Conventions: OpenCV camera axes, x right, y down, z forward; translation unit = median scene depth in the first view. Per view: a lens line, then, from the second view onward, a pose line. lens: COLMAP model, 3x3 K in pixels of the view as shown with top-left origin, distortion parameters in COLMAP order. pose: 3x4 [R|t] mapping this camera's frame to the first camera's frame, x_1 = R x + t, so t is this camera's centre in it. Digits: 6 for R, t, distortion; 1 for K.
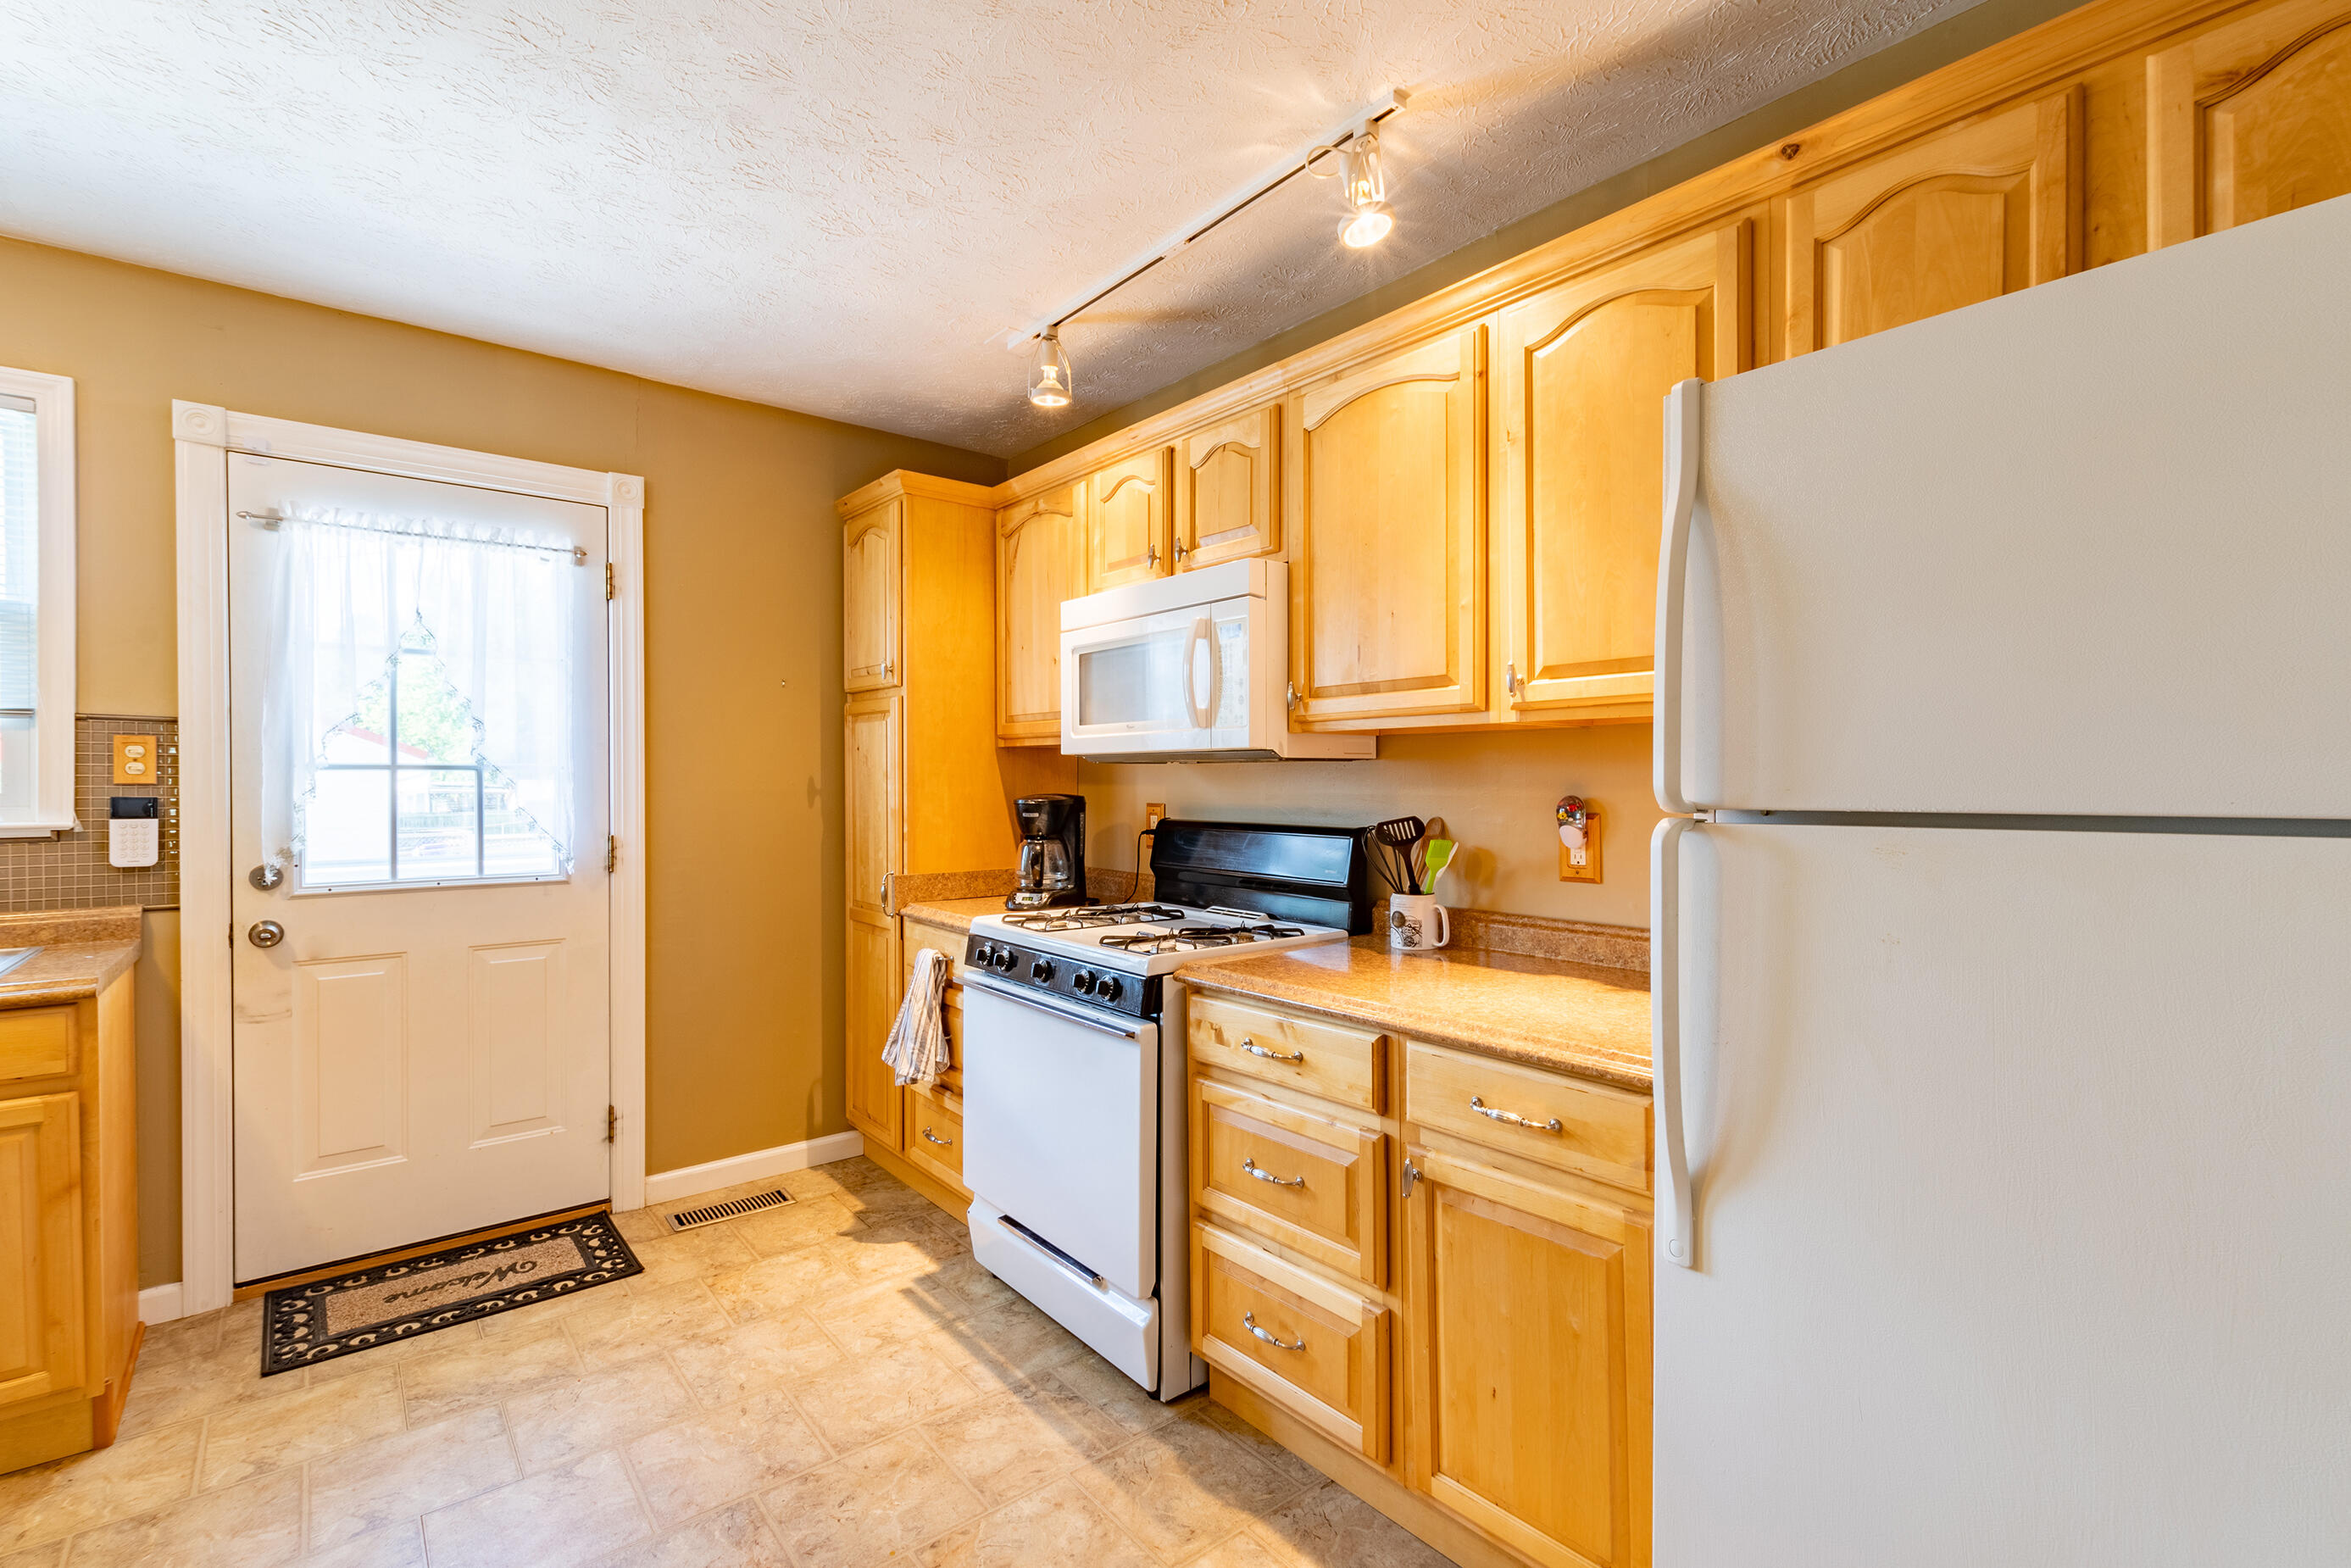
lens RADIAL K [[1063.1, 0, 1168.0], [0, 1063.1, 793.4], [0, 0, 1]] dist [0.008204, -0.001365]
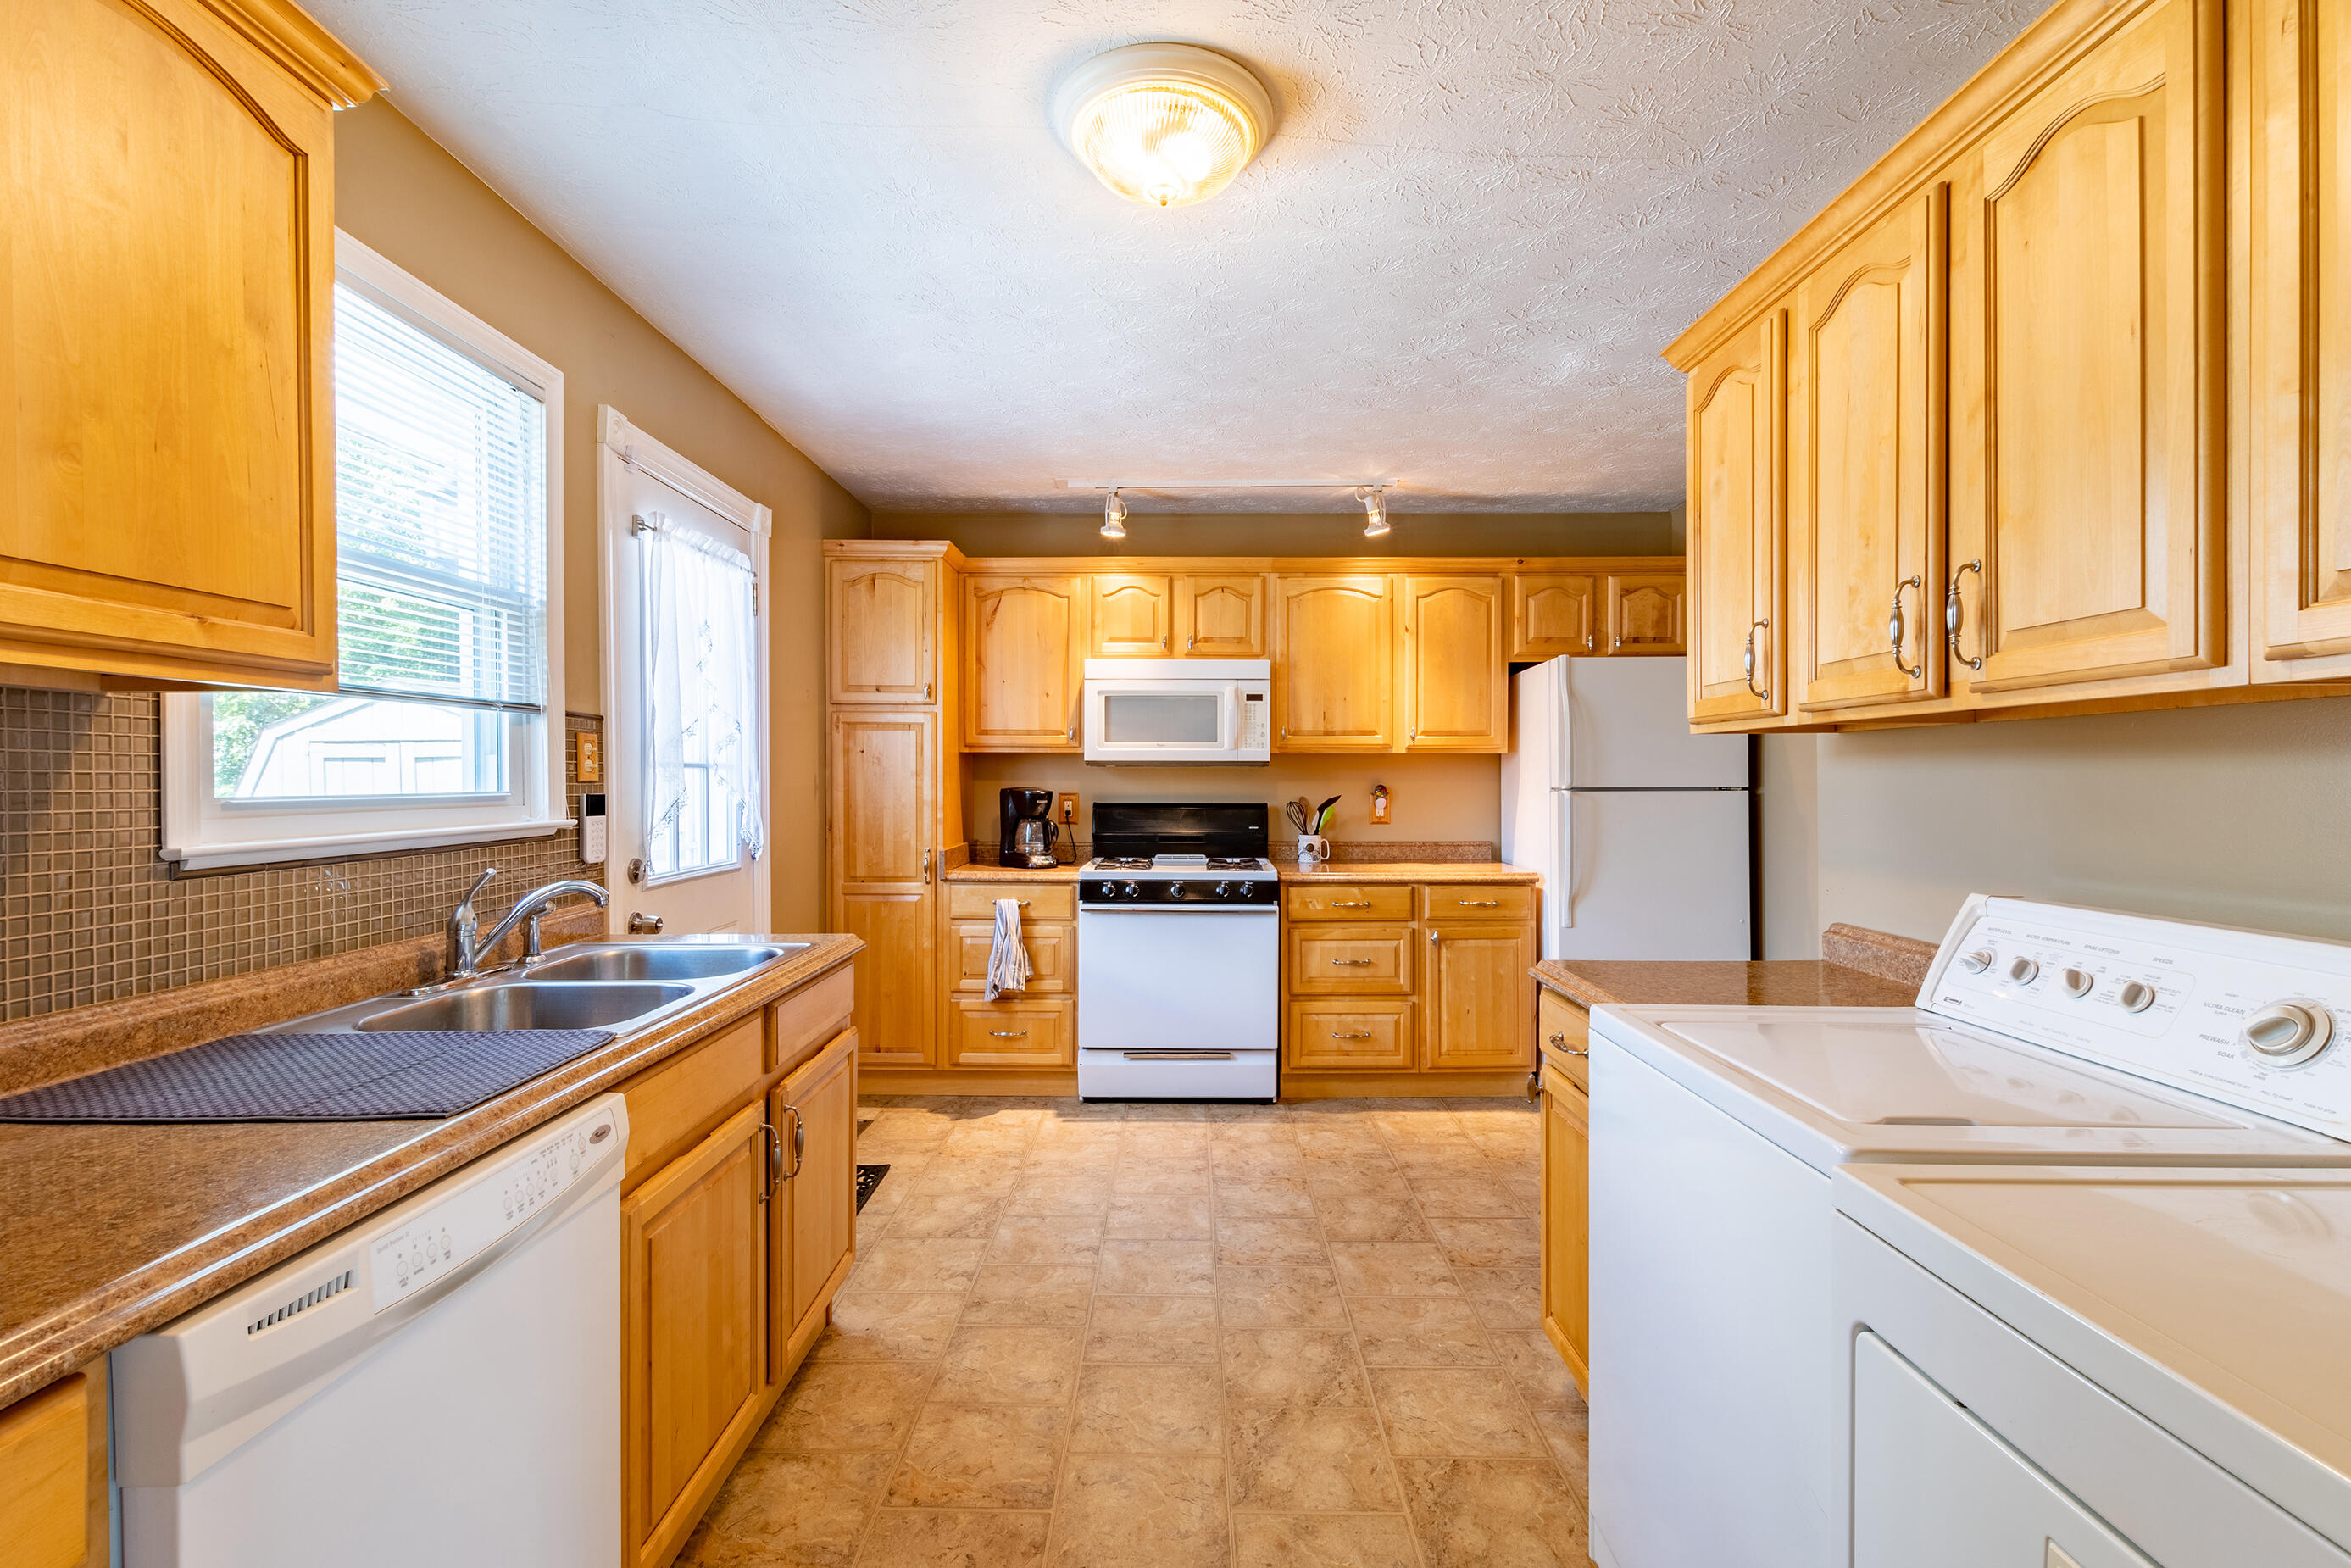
lens RADIAL K [[1063.1, 0, 1184.4], [0, 1063.1, 792.0], [0, 0, 1]] dist [0.008204, -0.001365]
pose [[0.630117, -0.009391, 0.776444, -1.428005], [0.006280, 0.999956, 0.006998, -0.001549], [-0.776475, 0.000466, 0.630148, -0.071844]]
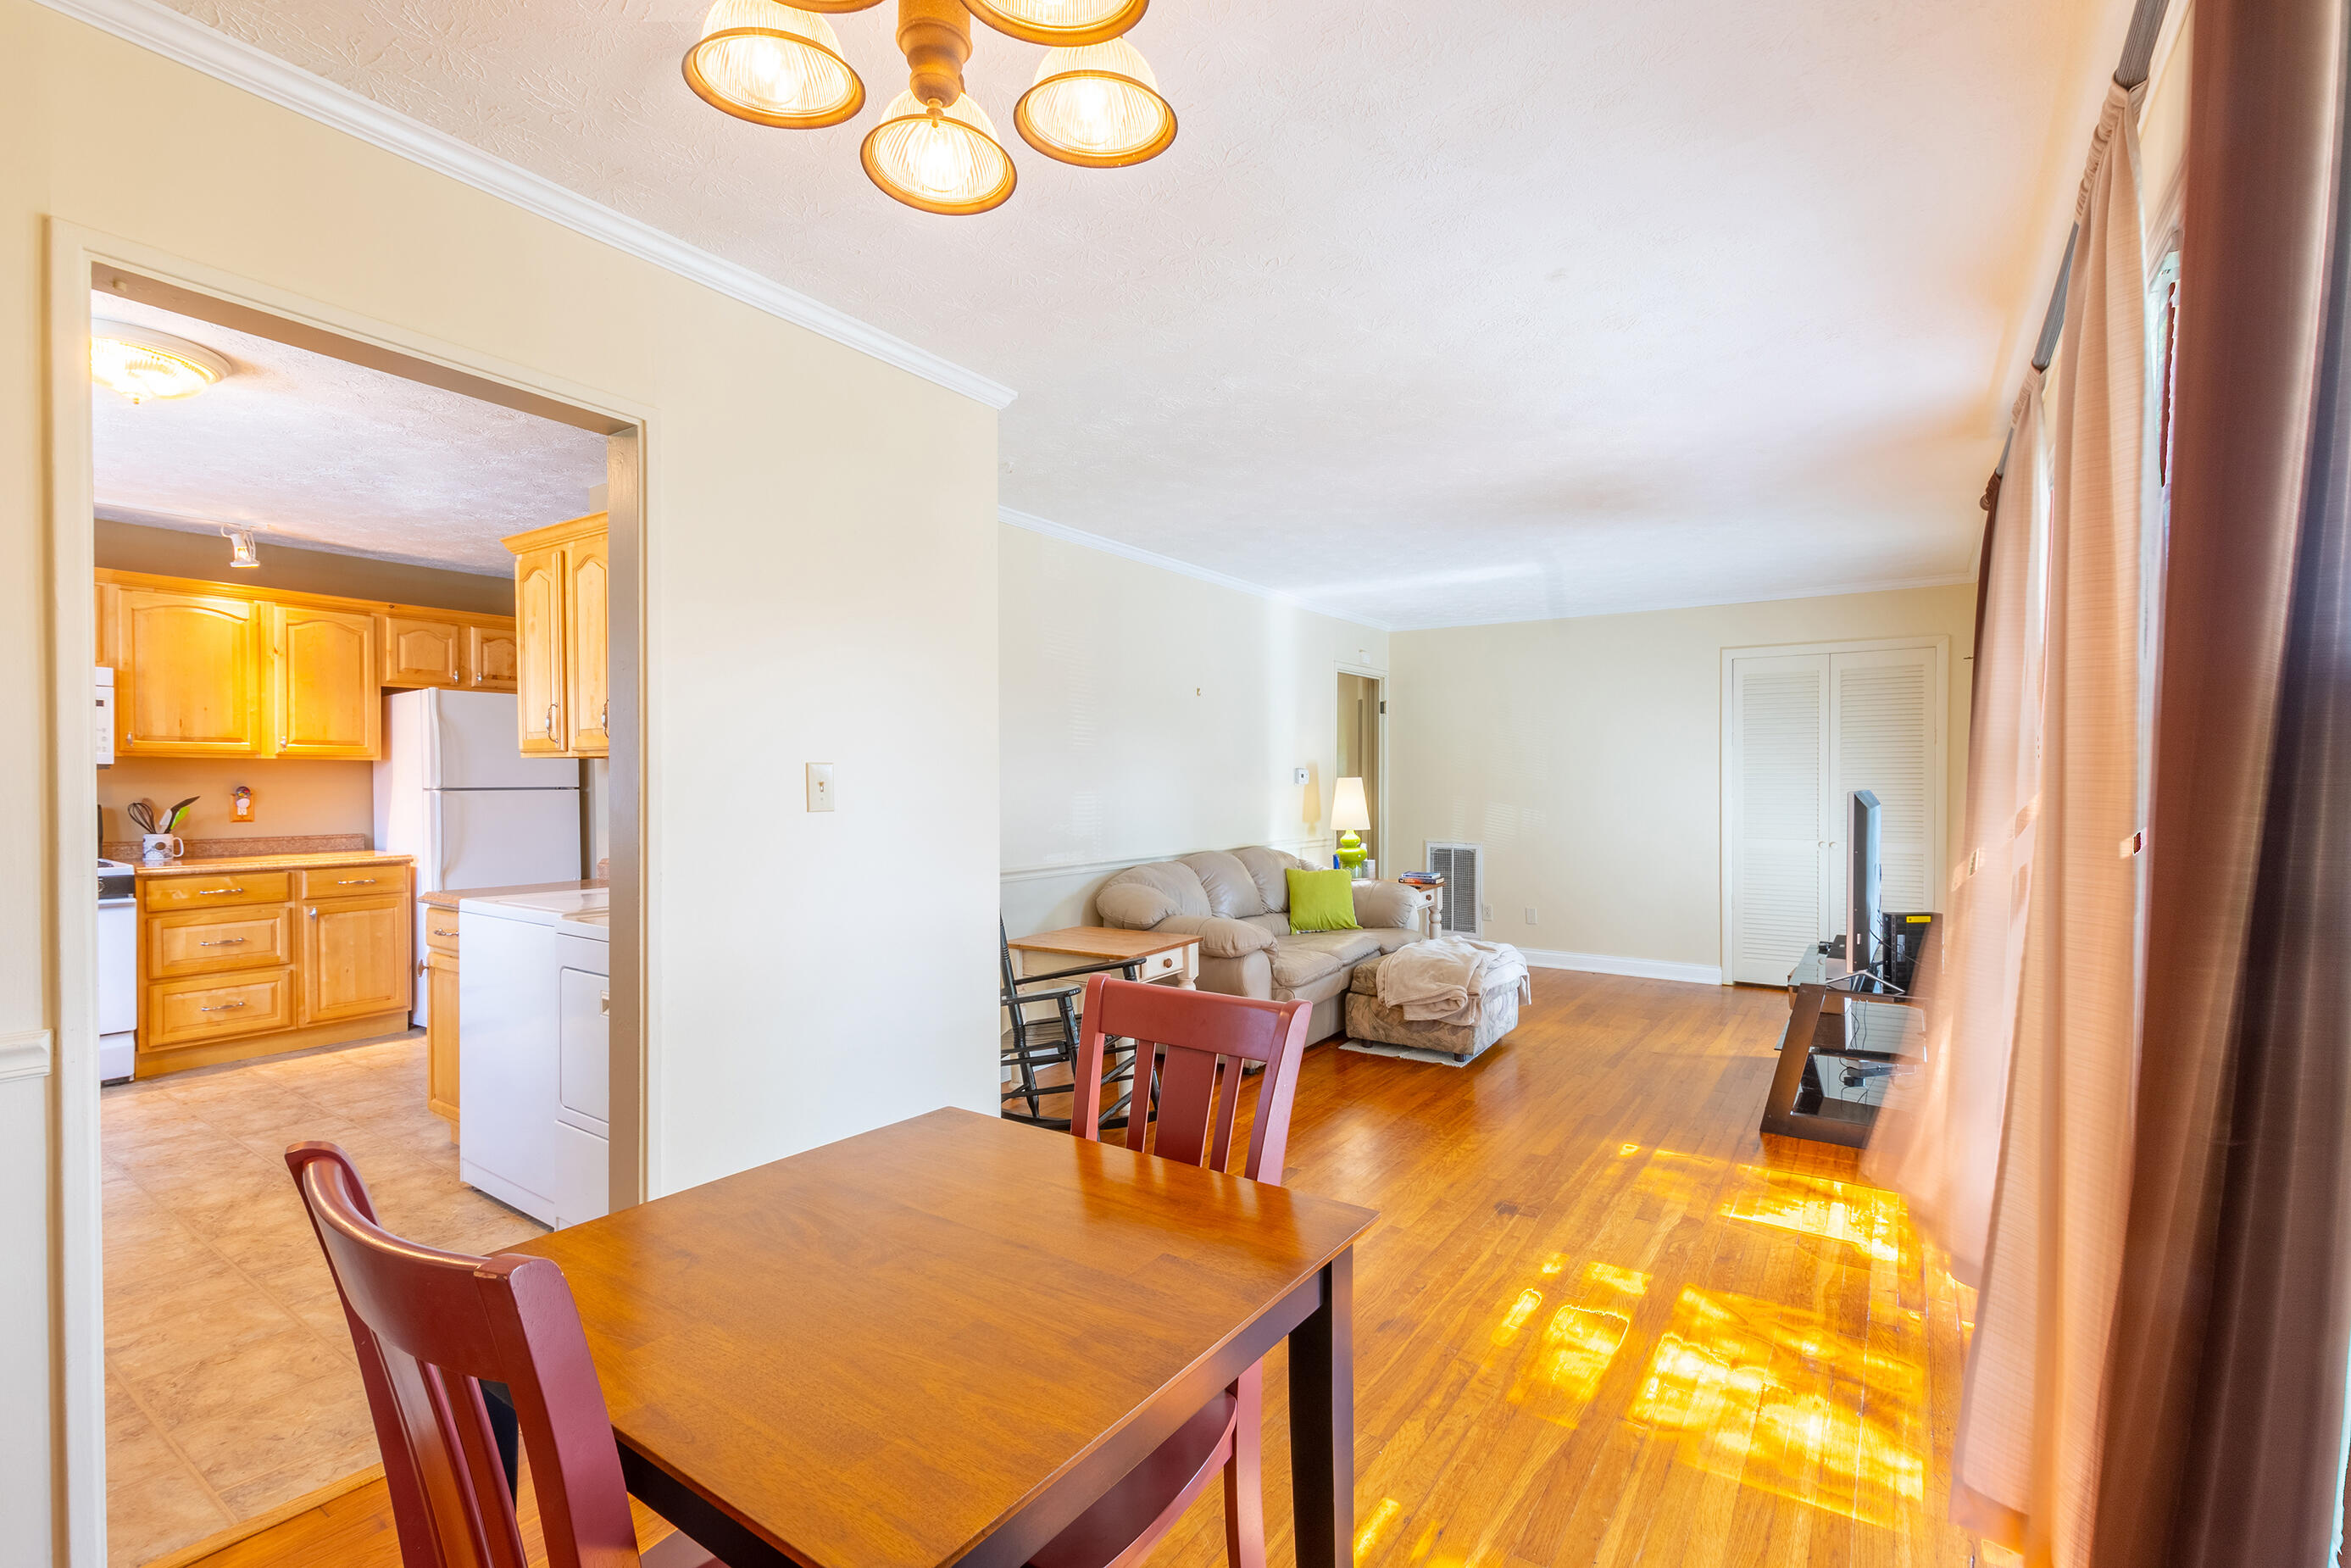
lens RADIAL K [[1063.1, 0, 1159.2], [0, 1063.1, 793.7], [0, 0, 1]] dist [0.008204, -0.001365]
pose [[-0.262753, -0.013483, 0.964769, -2.272149], [0.005056, 0.999869, 0.015350, -0.007458], [-0.964850, 0.008911, -0.262650, -0.346002]]
